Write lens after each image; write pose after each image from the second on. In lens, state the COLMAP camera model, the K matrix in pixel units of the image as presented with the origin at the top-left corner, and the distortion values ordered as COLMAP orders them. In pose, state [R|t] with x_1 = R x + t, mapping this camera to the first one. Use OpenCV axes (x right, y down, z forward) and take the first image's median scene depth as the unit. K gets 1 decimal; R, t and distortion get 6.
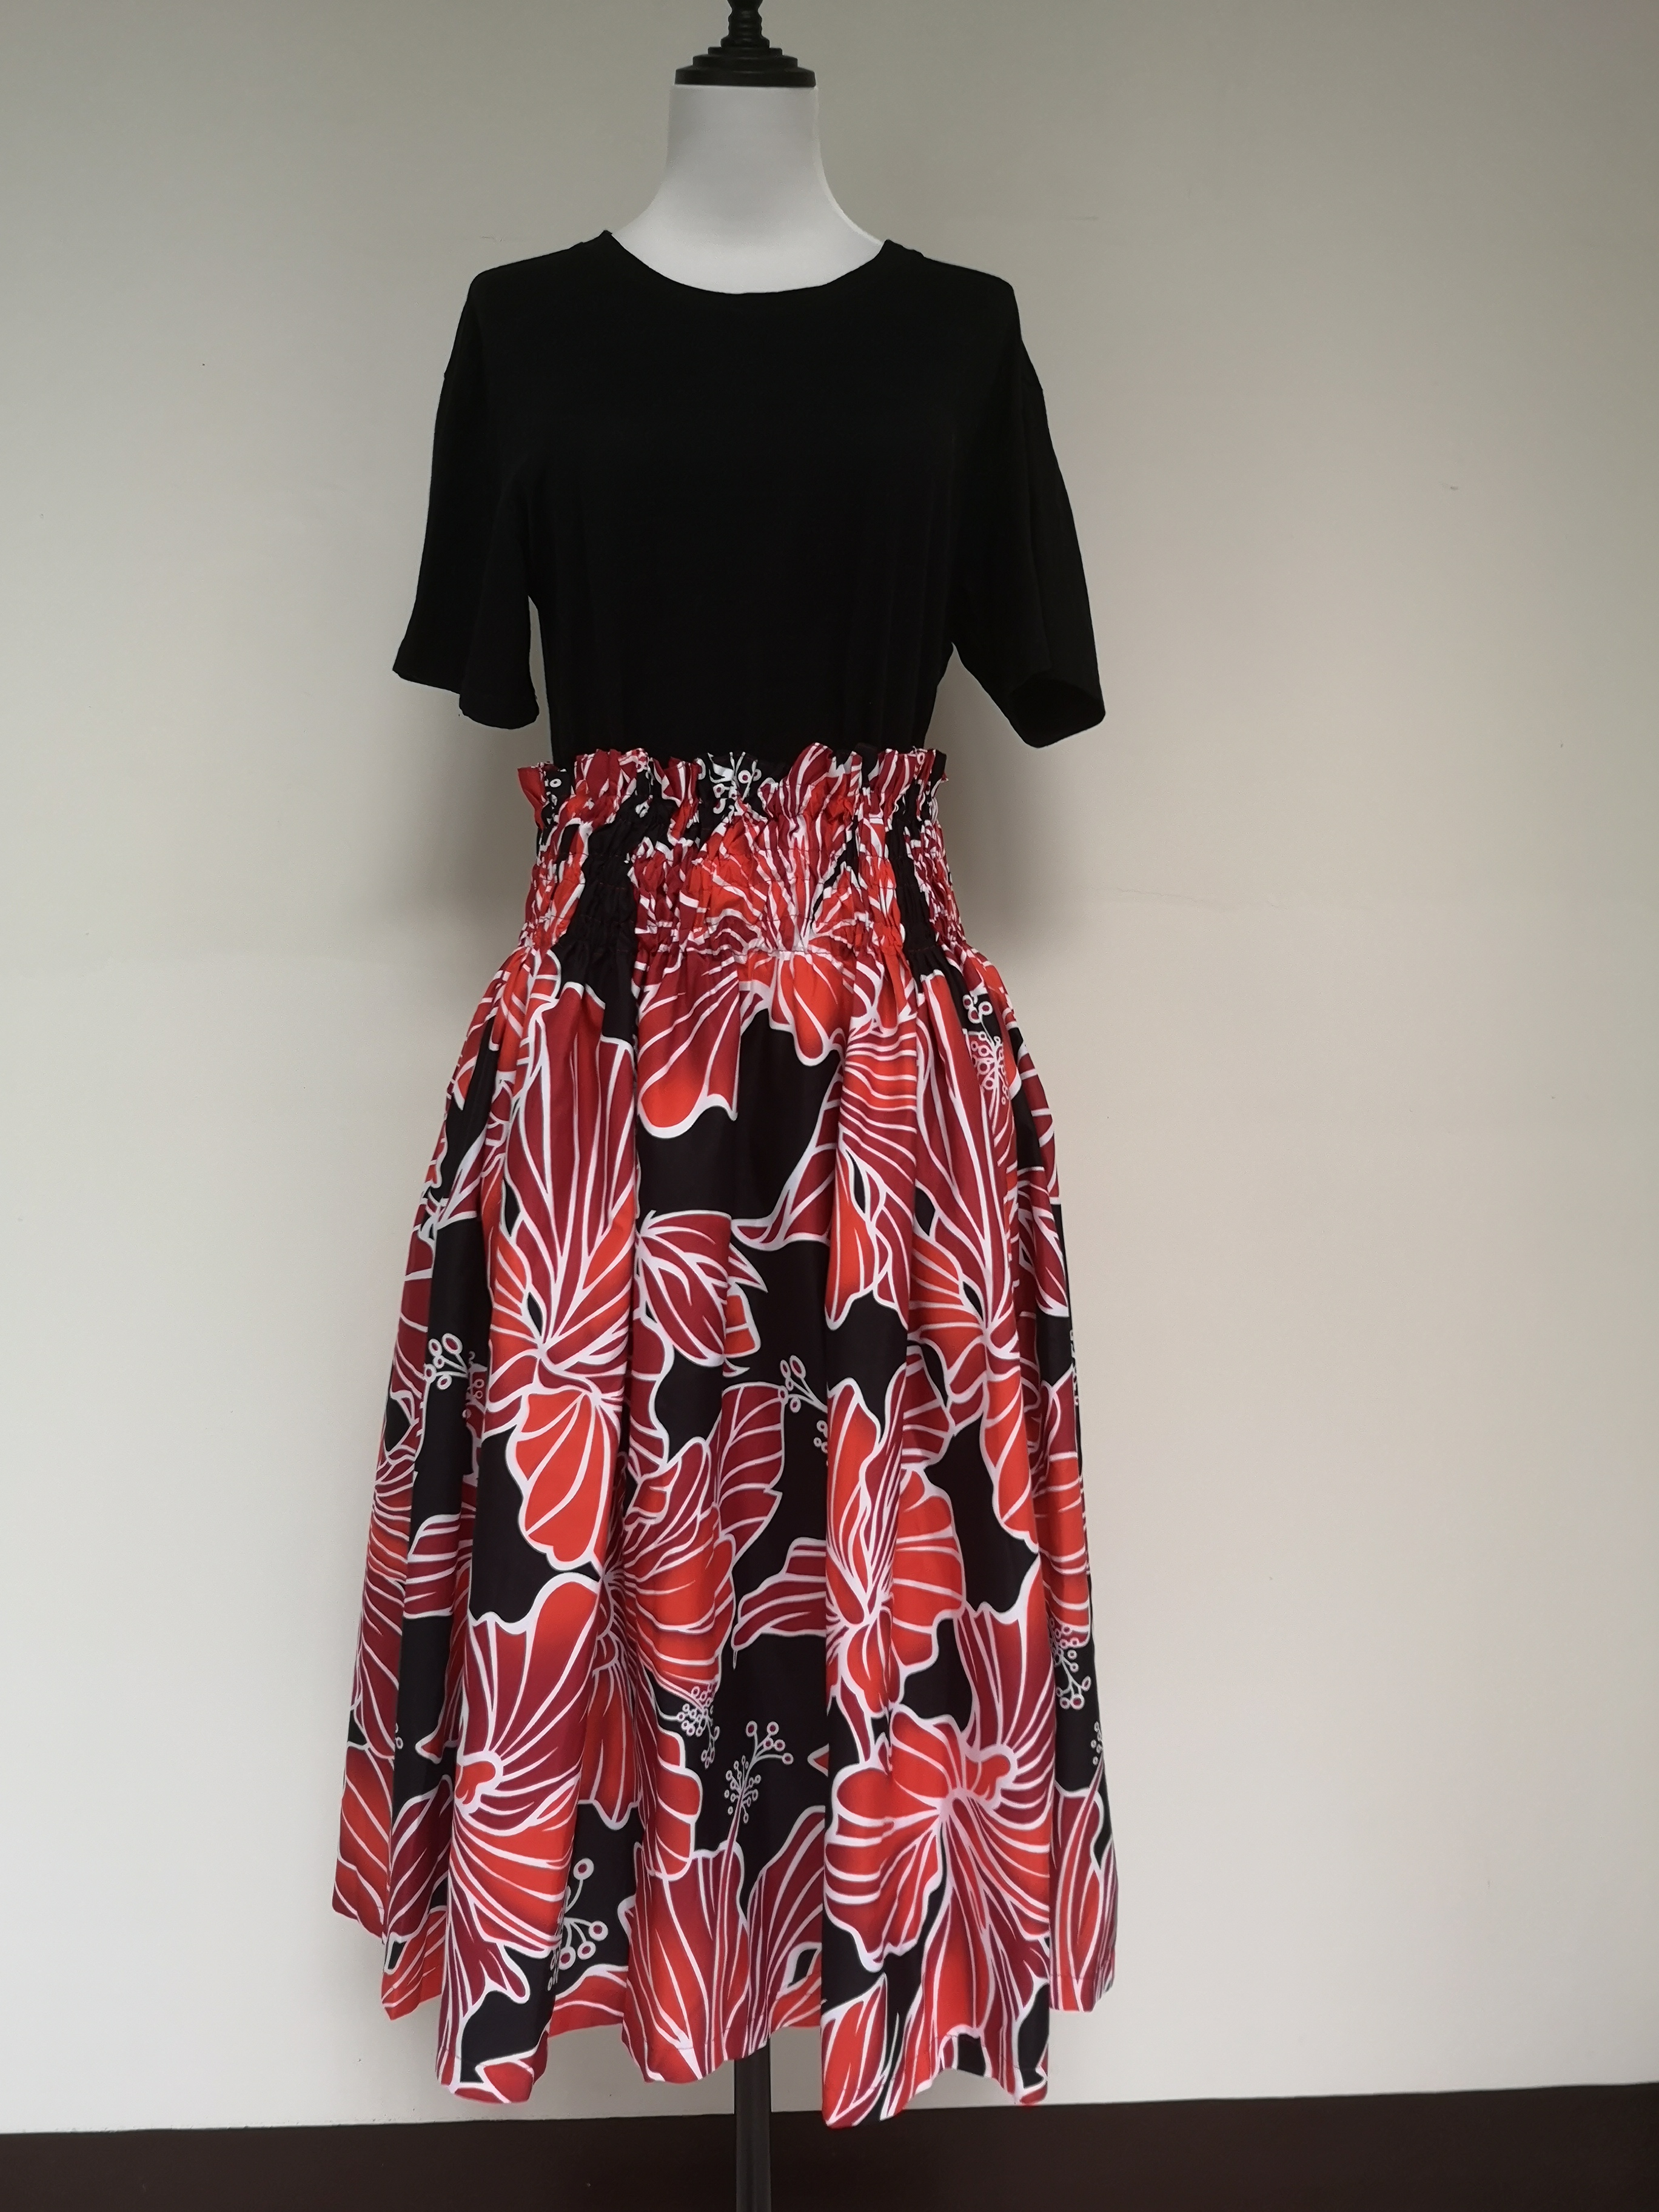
lens RADIAL K [[1771.3, 0, 834.0], [0, 1771.3, 1089.1], [0, 0, 1]] dist [0.087717, -0.184129]
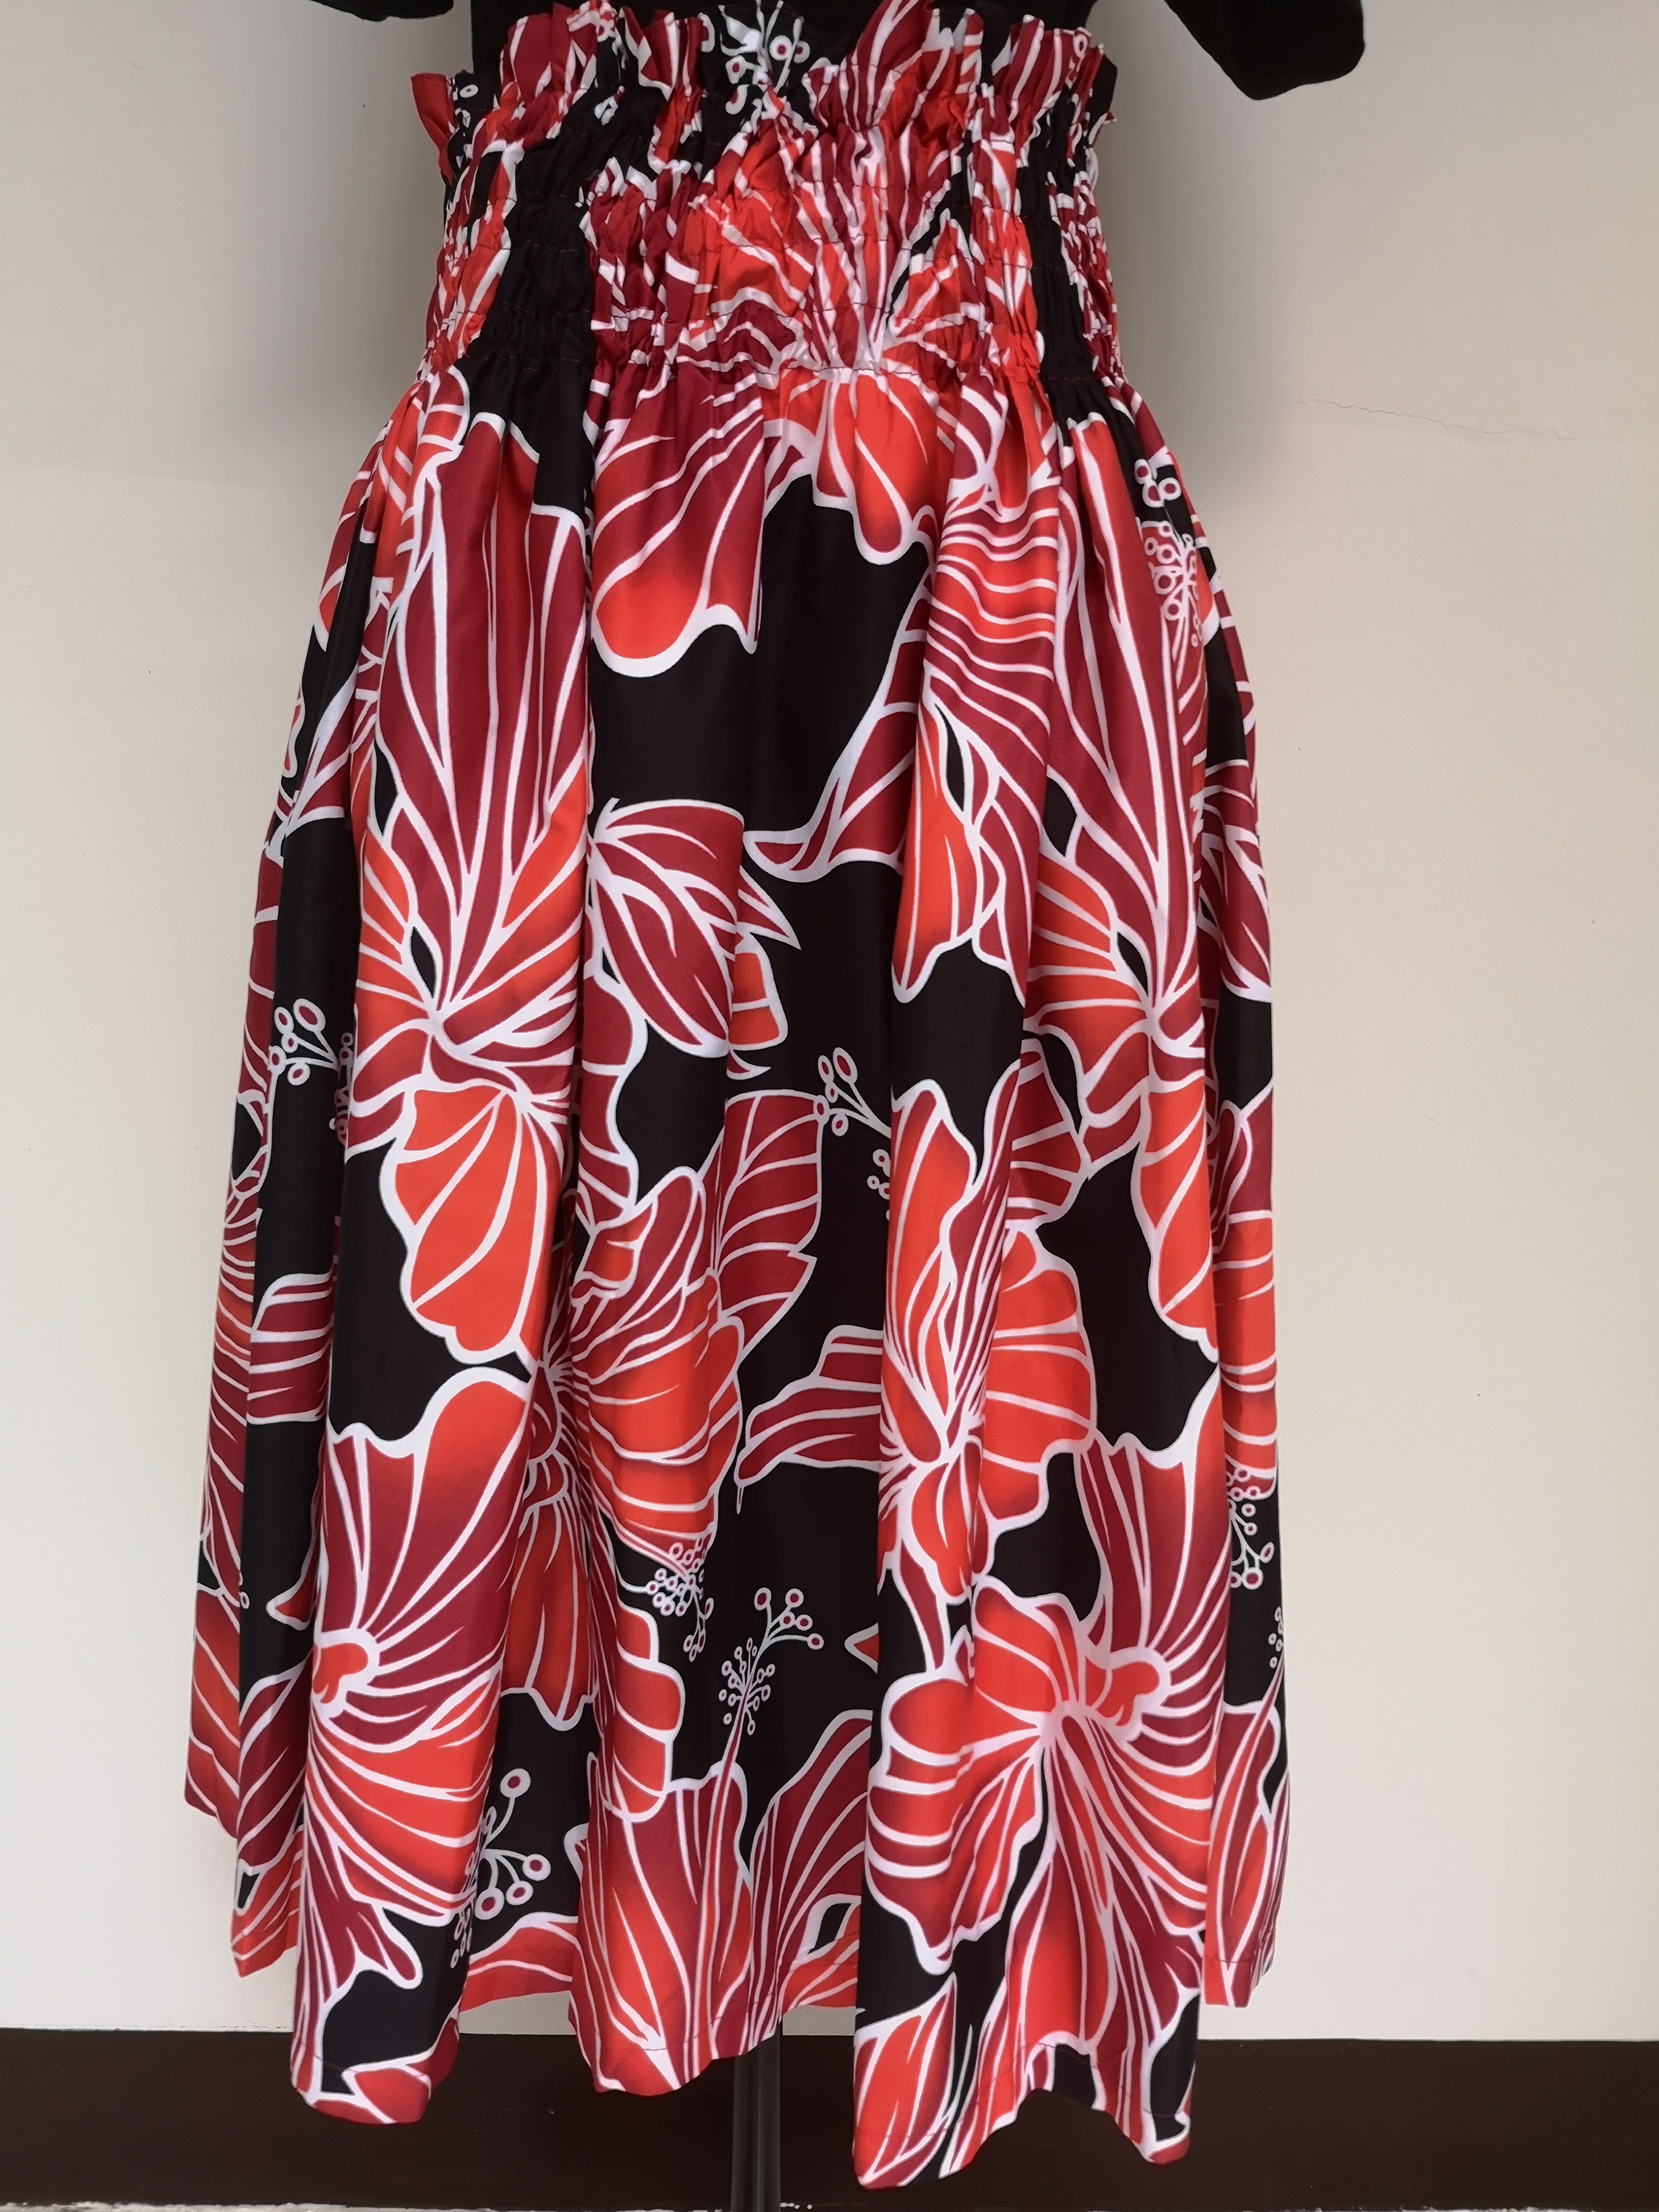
lens RADIAL K [[1771.3, 0, 834.0], [0, 1771.3, 1089.1], [0, 0, 1]] dist [0.087717, -0.184129]
pose [[0.999295, 0.028576, -0.024340, -0.008883], [-0.025394, 0.992170, 0.122285, 0.089022], [0.027644, -0.121581, 0.992197, 0.375485]]
